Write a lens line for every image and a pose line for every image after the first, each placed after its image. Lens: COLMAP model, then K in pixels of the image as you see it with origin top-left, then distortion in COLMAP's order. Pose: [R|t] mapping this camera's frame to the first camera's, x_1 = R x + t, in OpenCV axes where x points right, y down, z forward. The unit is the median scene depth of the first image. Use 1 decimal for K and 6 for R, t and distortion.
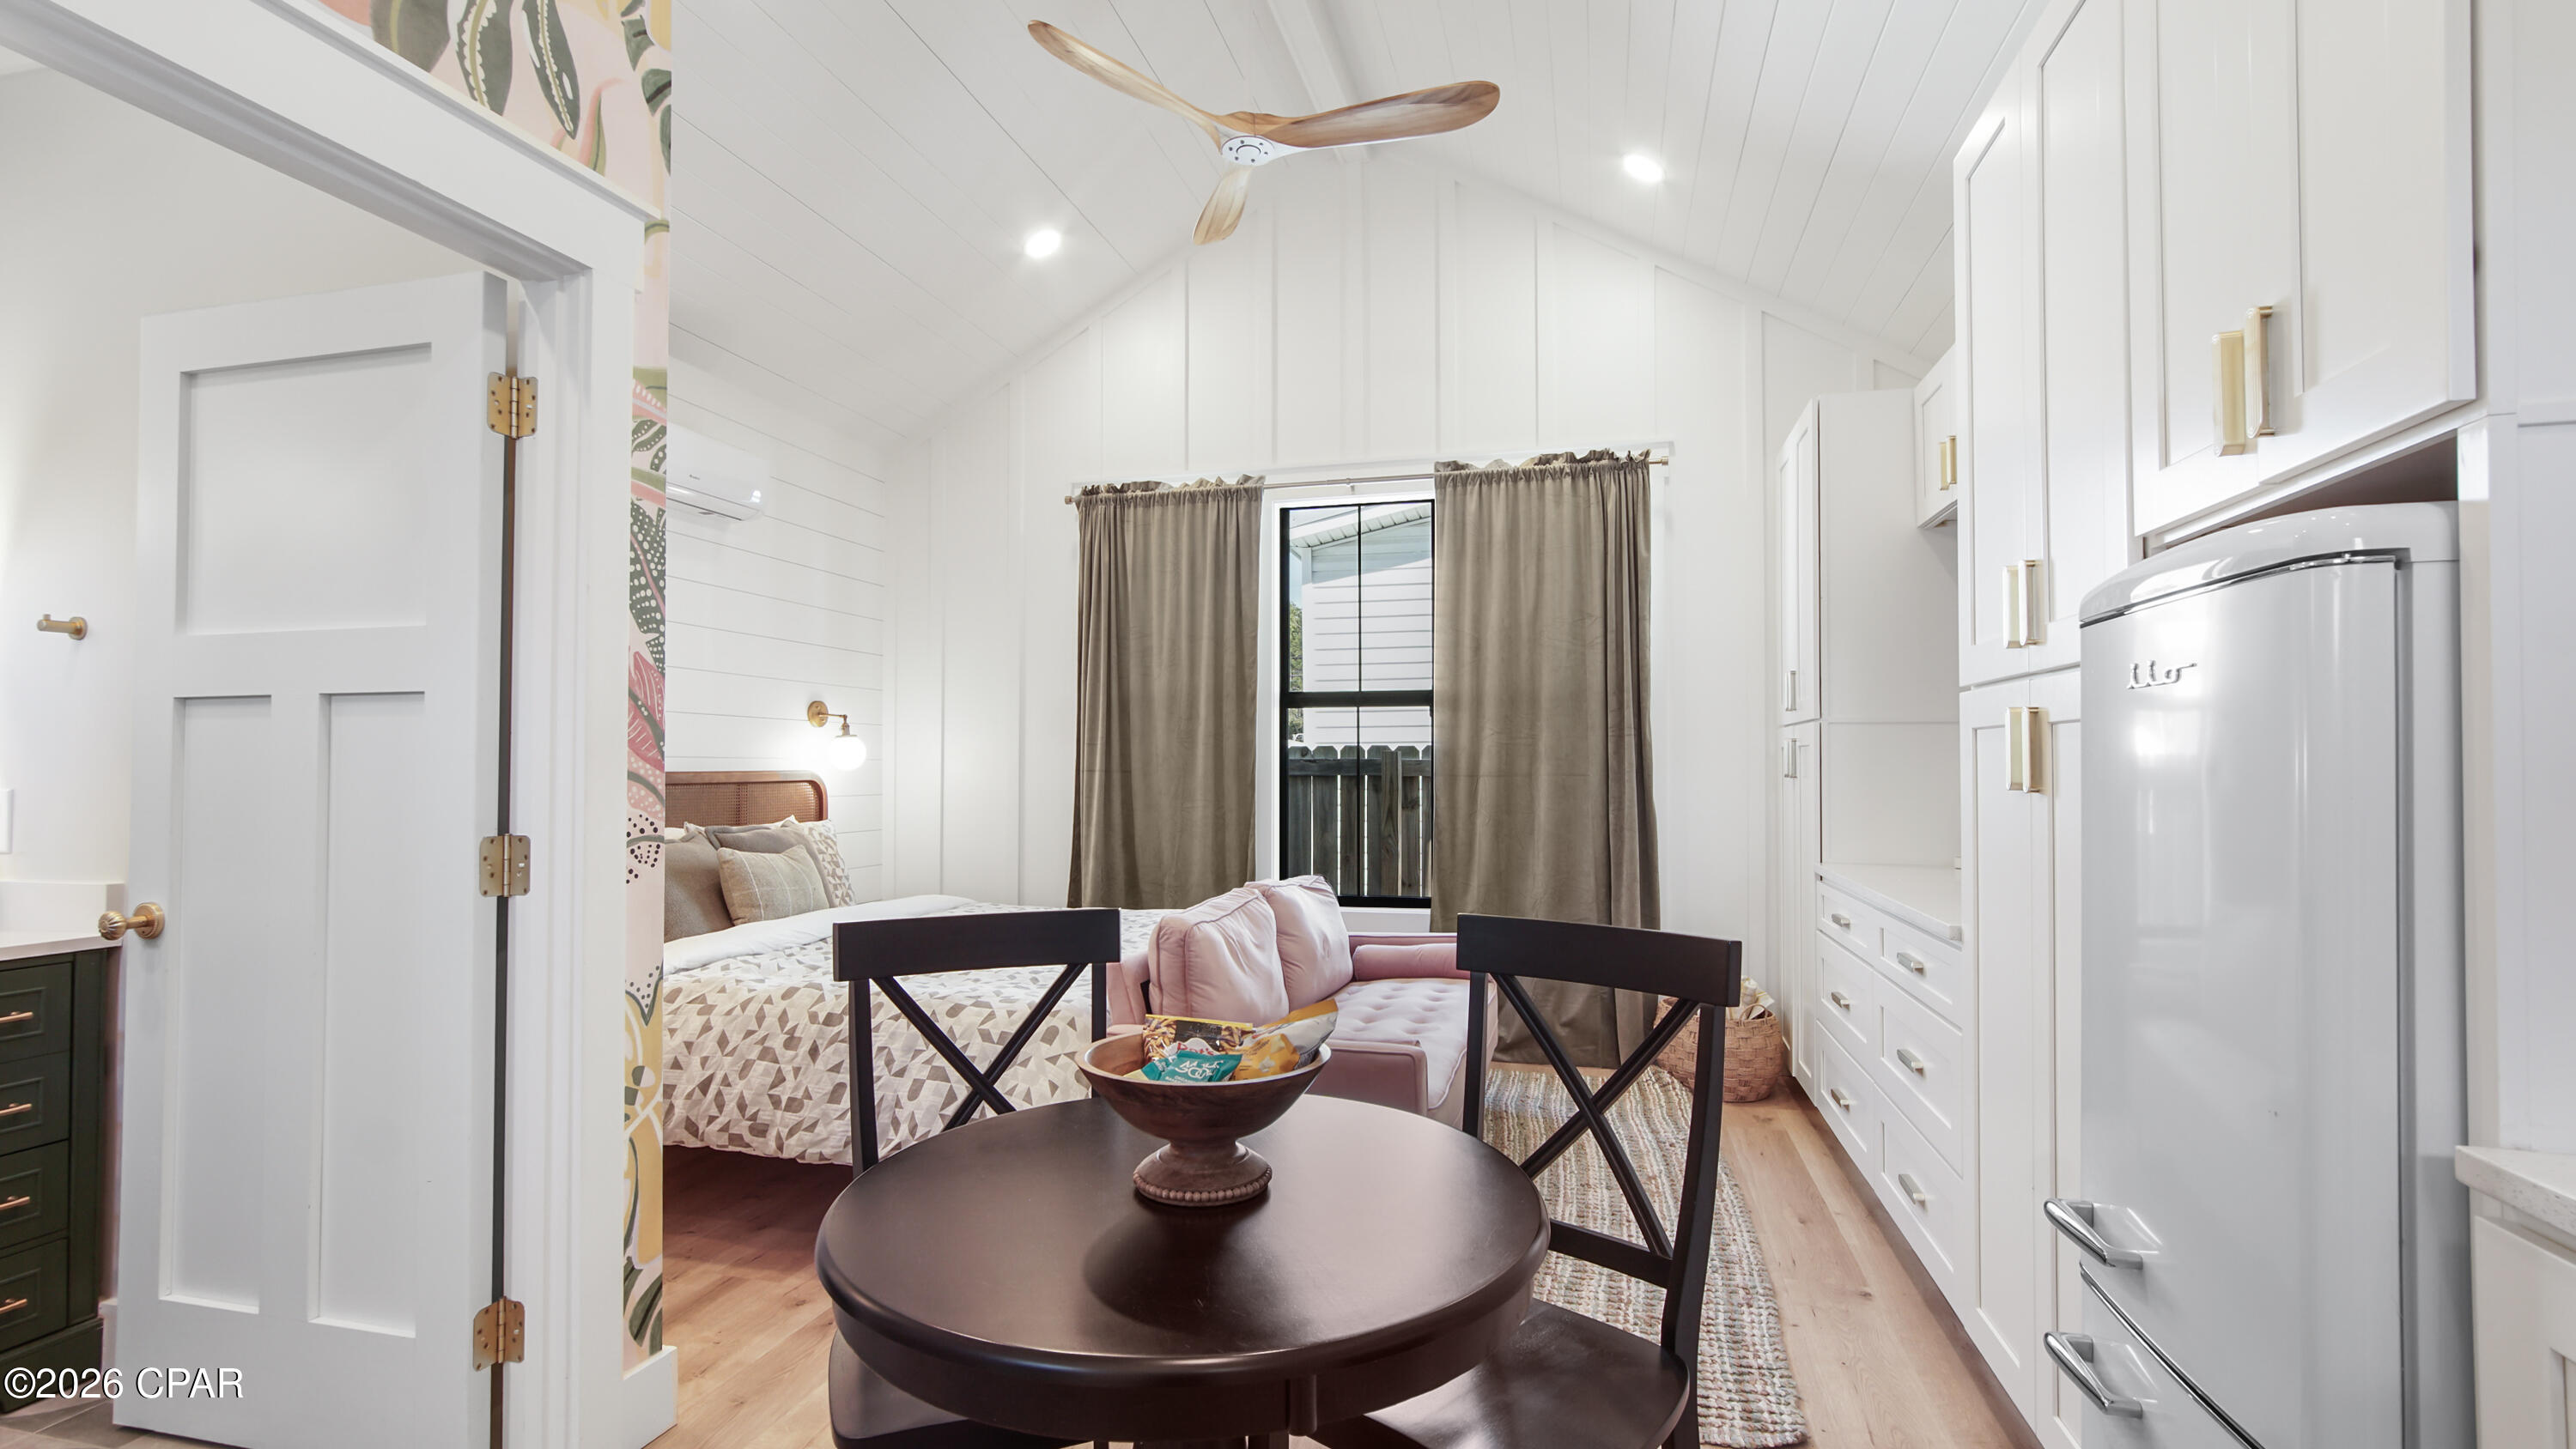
lens RADIAL K [[1157.0, 0, 1292.3], [0, 1157.0, 743.6], [0, 0, 1]] dist [-0.026061, 0.009134]
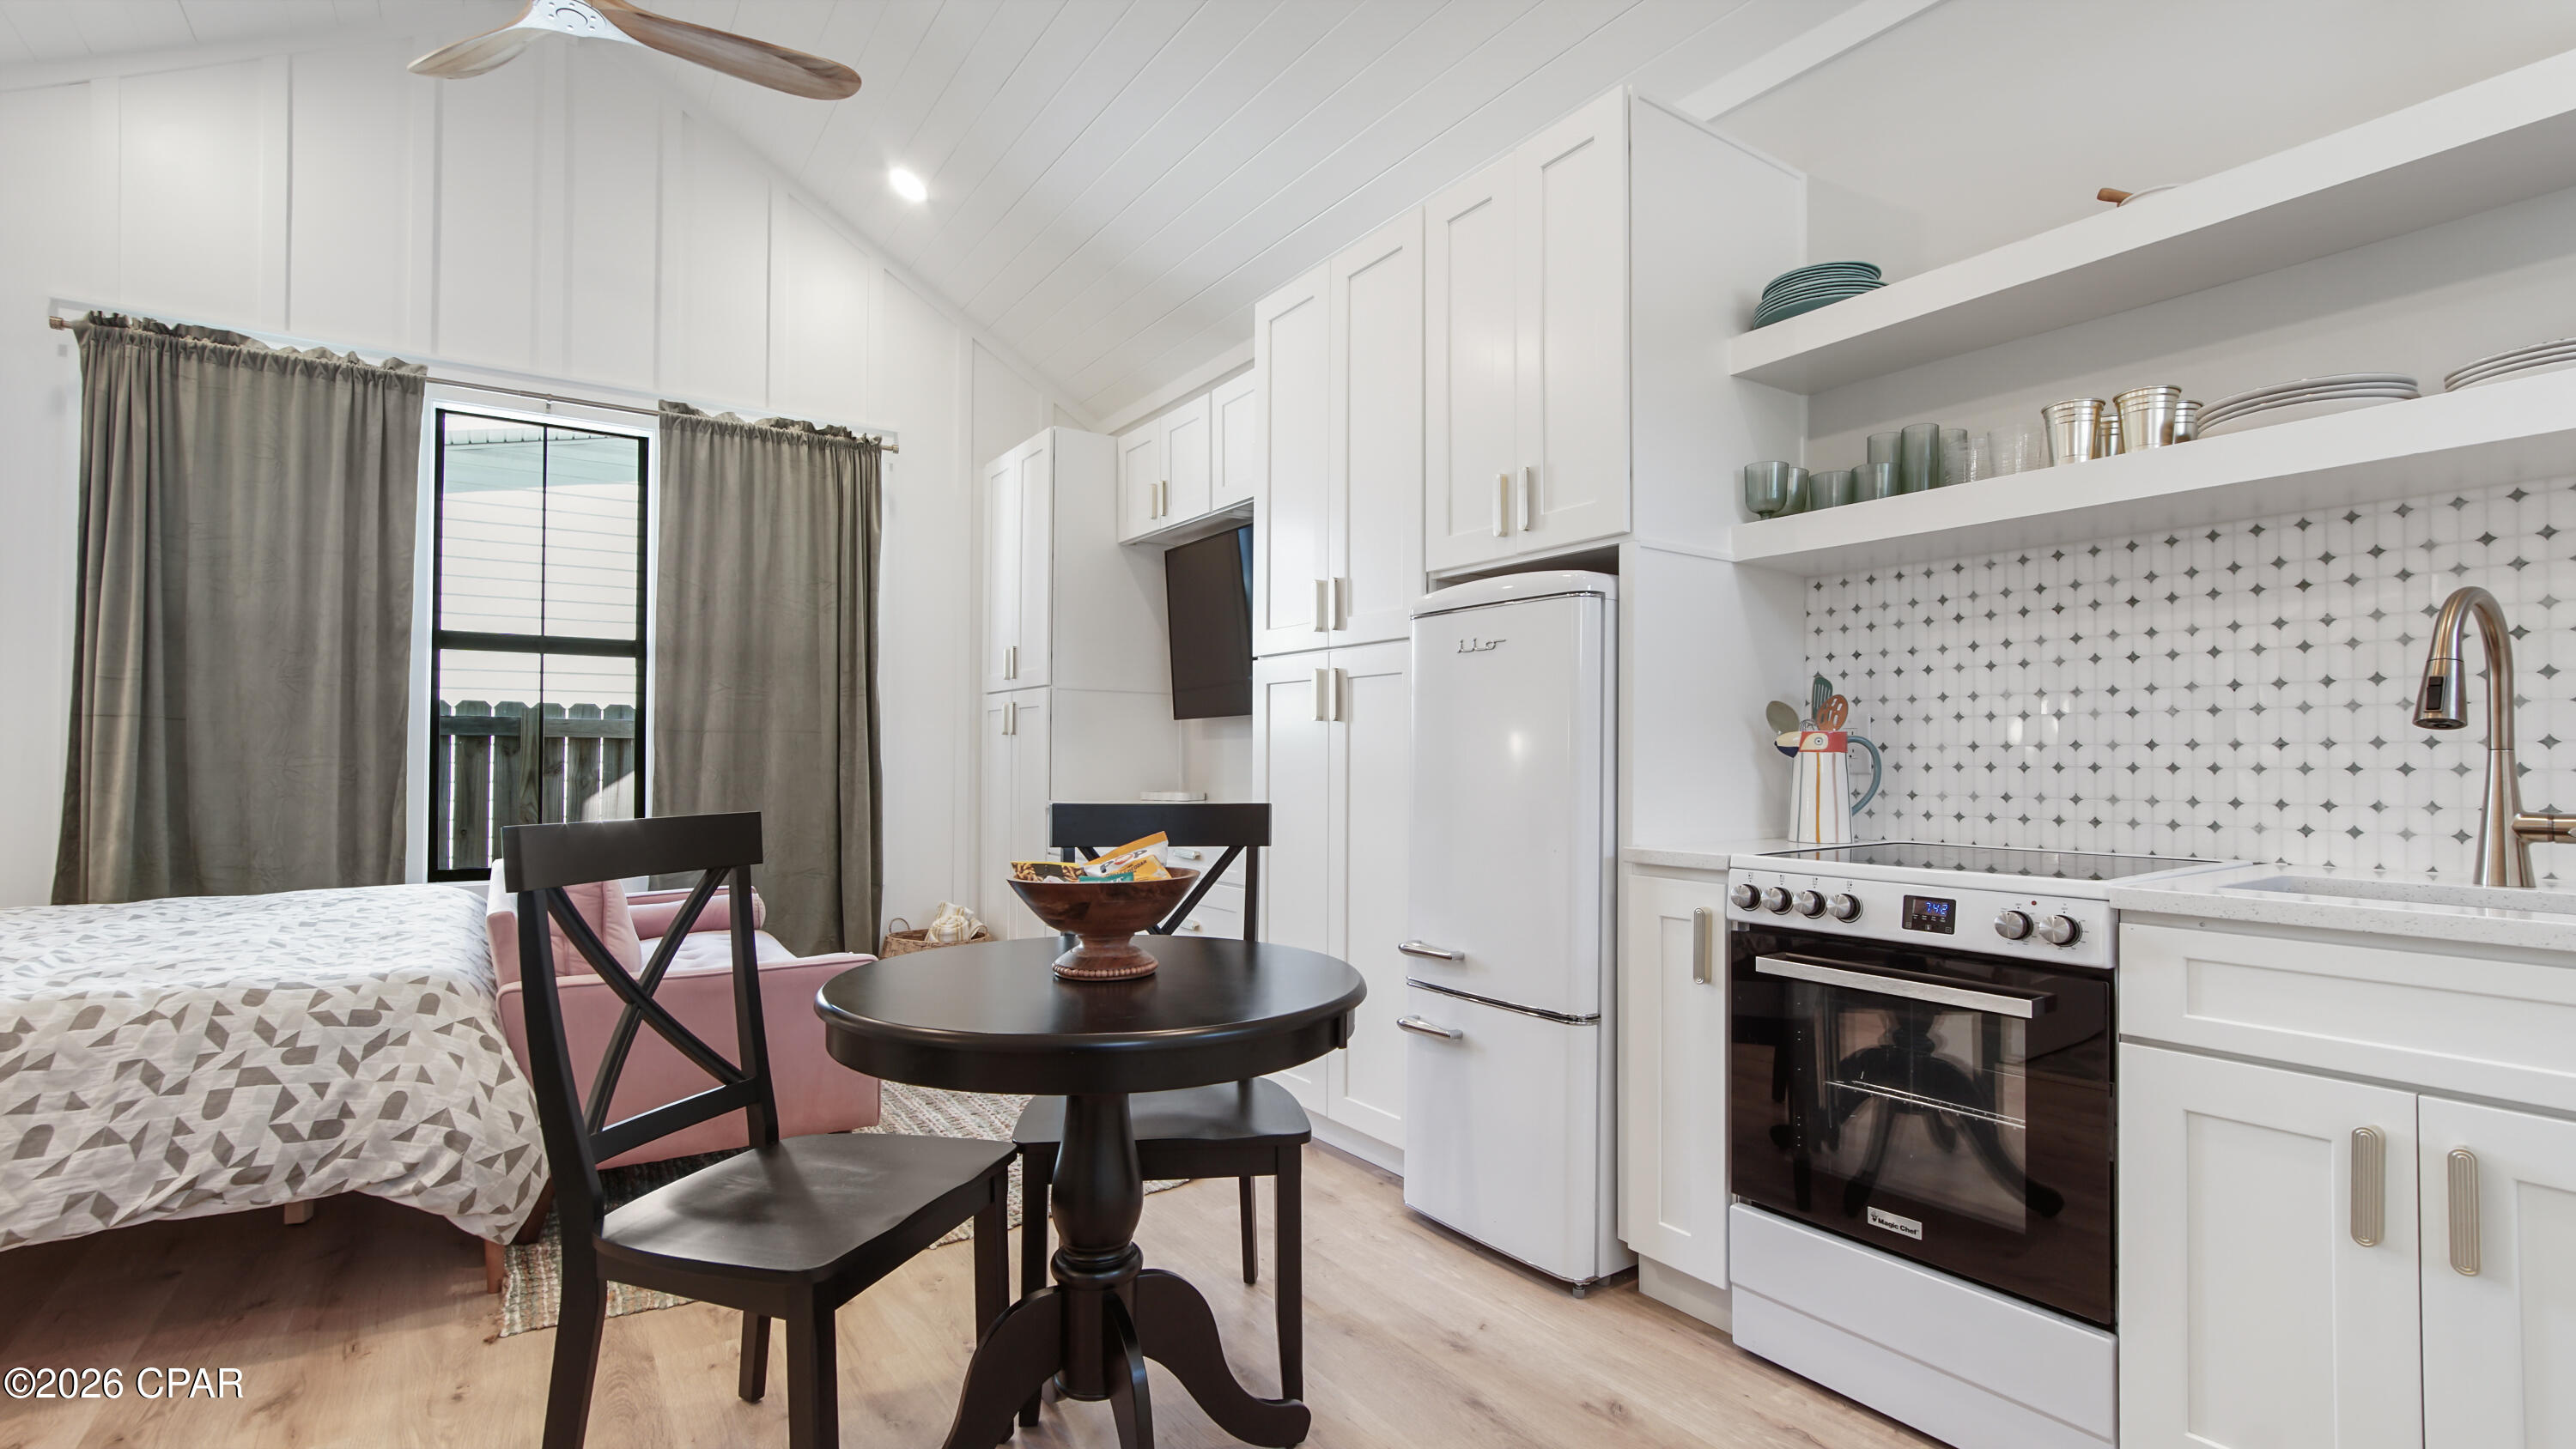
lens RADIAL K [[1157.0, 0, 1293.2], [0, 1157.0, 744.3], [0, 0, 1]] dist [-0.026061, 0.009134]
pose [[0.642403, 0.014080, 0.766238, -0.262525], [-0.017134, 0.999845, -0.004008, 0.033990], [-0.766175, -0.010553, 0.642545, -0.004922]]
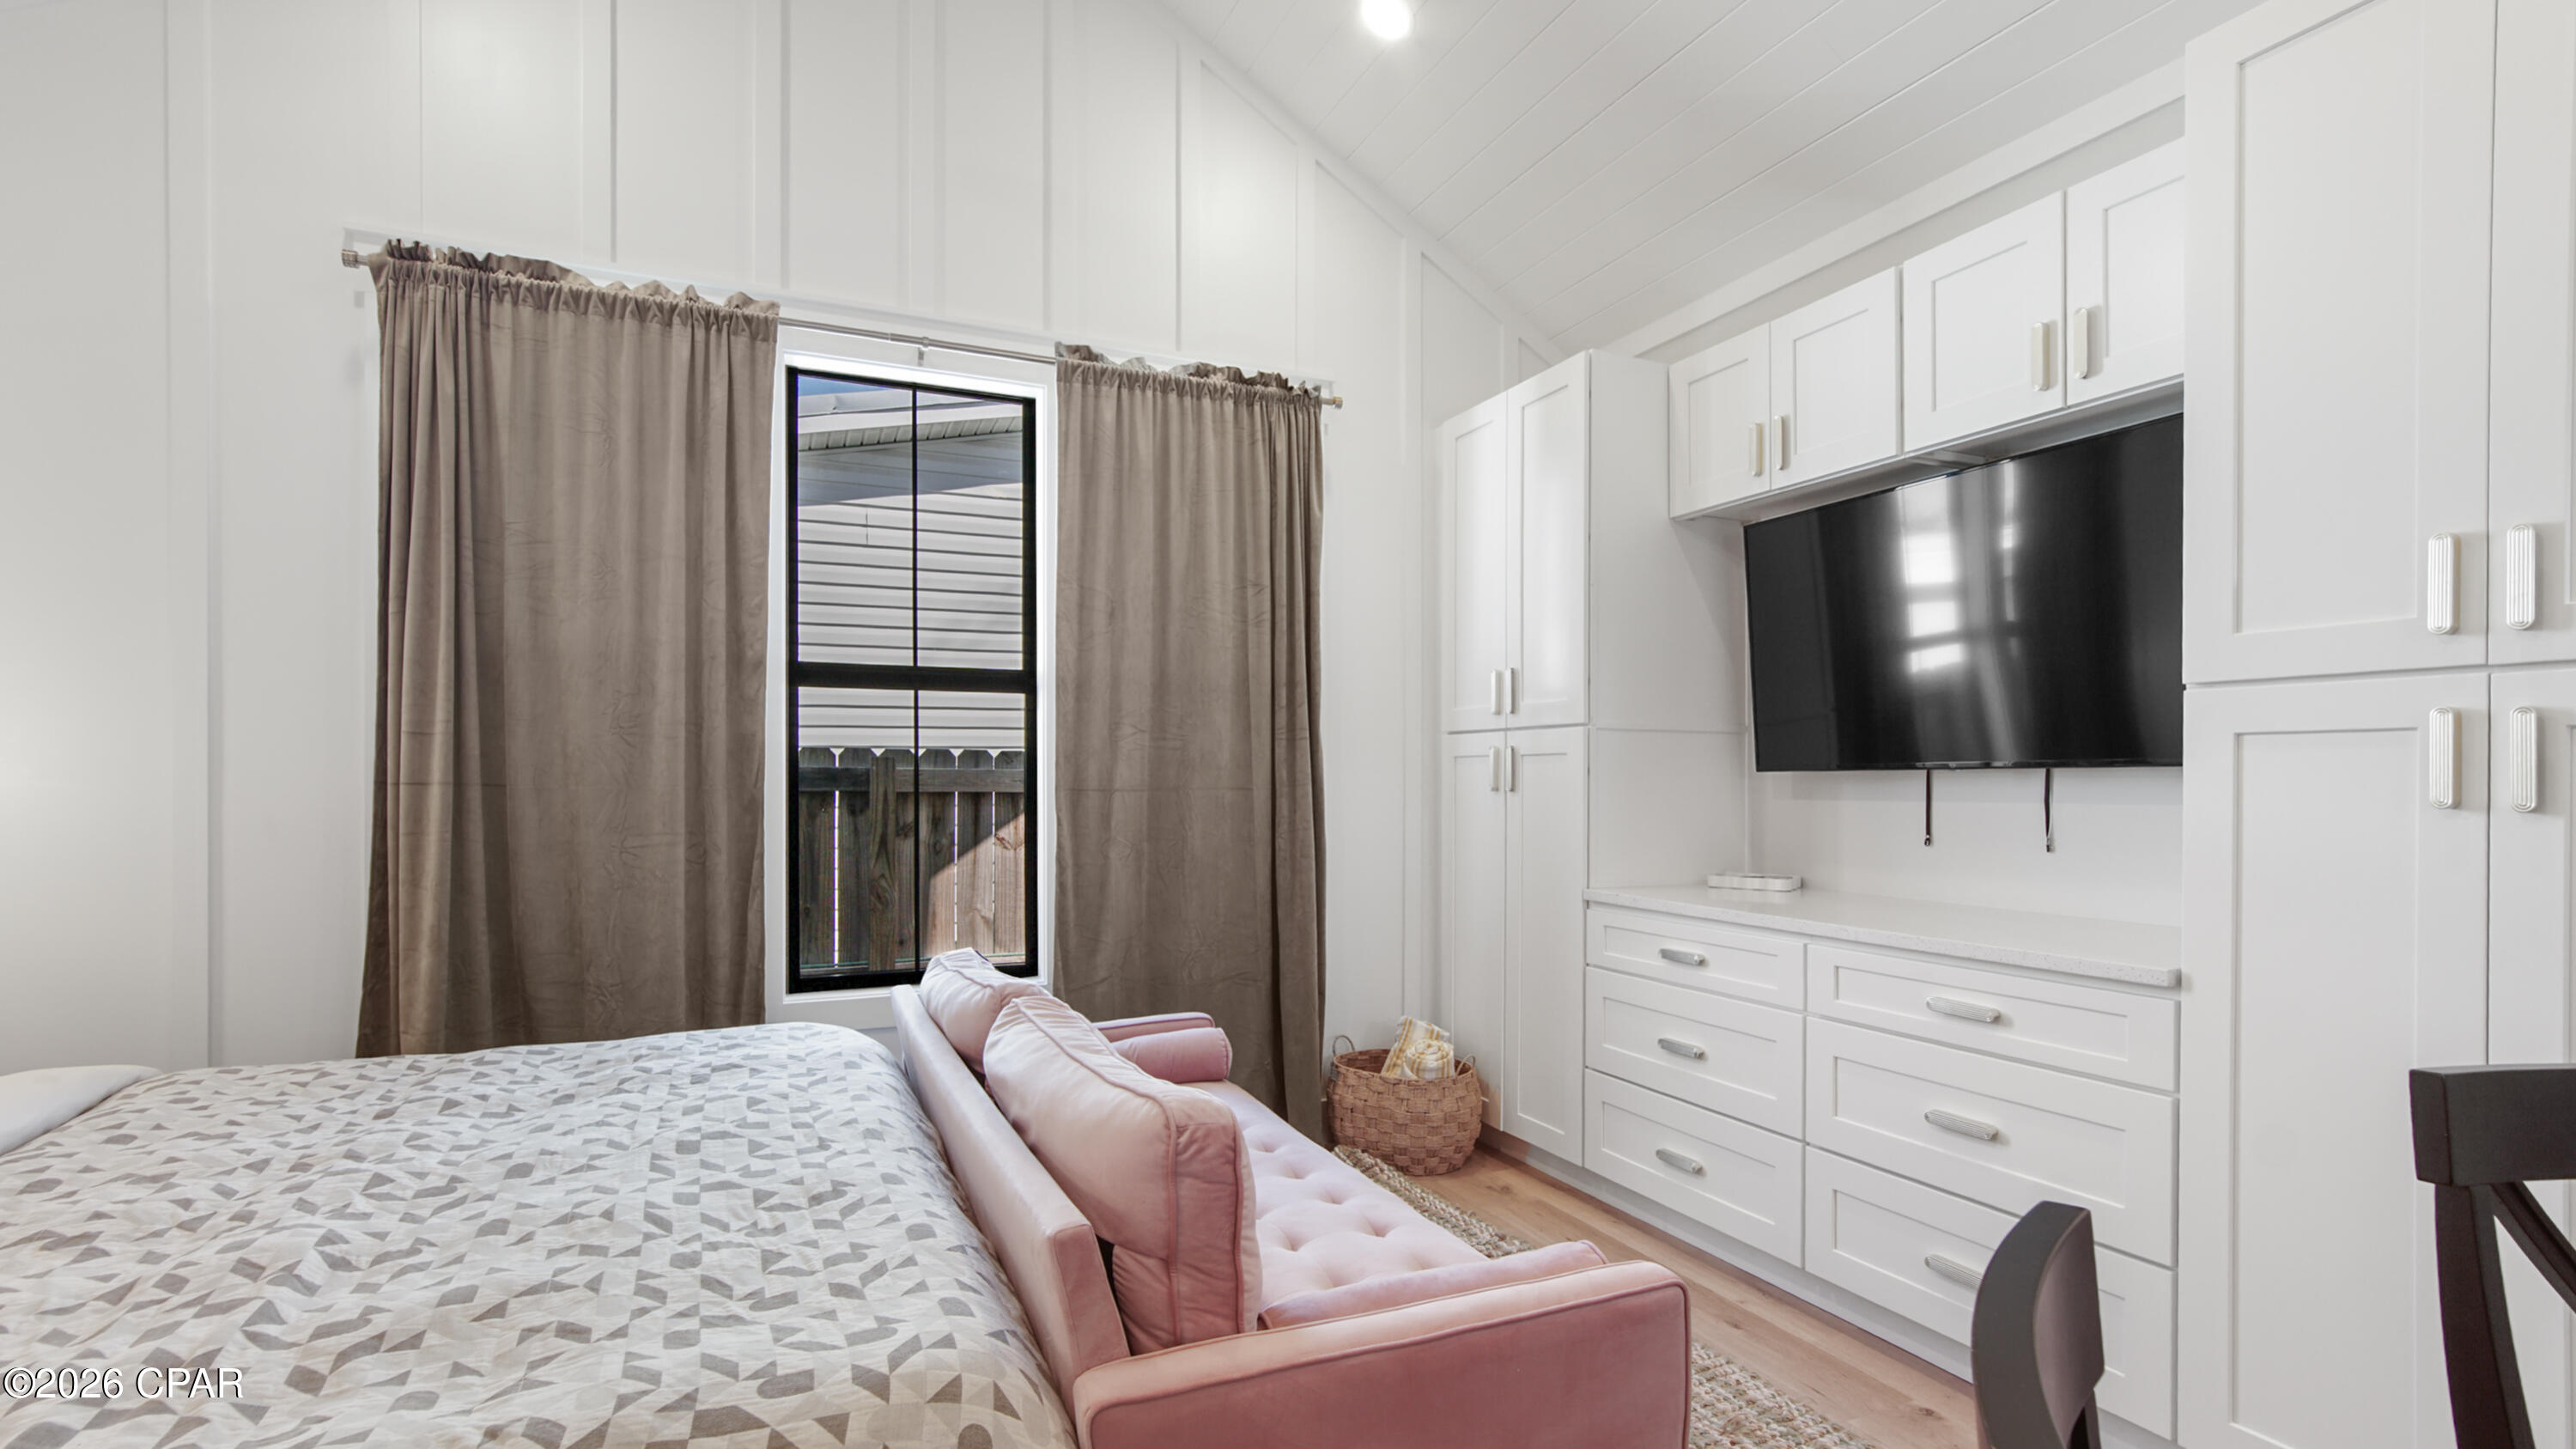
lens RADIAL K [[1157.3, 0, 1262.5], [0, 1157.3, 790.8], [0, 0, 1]] dist [-0.026061, 0.009134]
pose [[0.771527, -0.004361, 0.636182, -0.226970], [-0.015126, 0.999568, 0.025196, 0.008003], [-0.636017, -0.029062, 0.771128, 0.380907]]
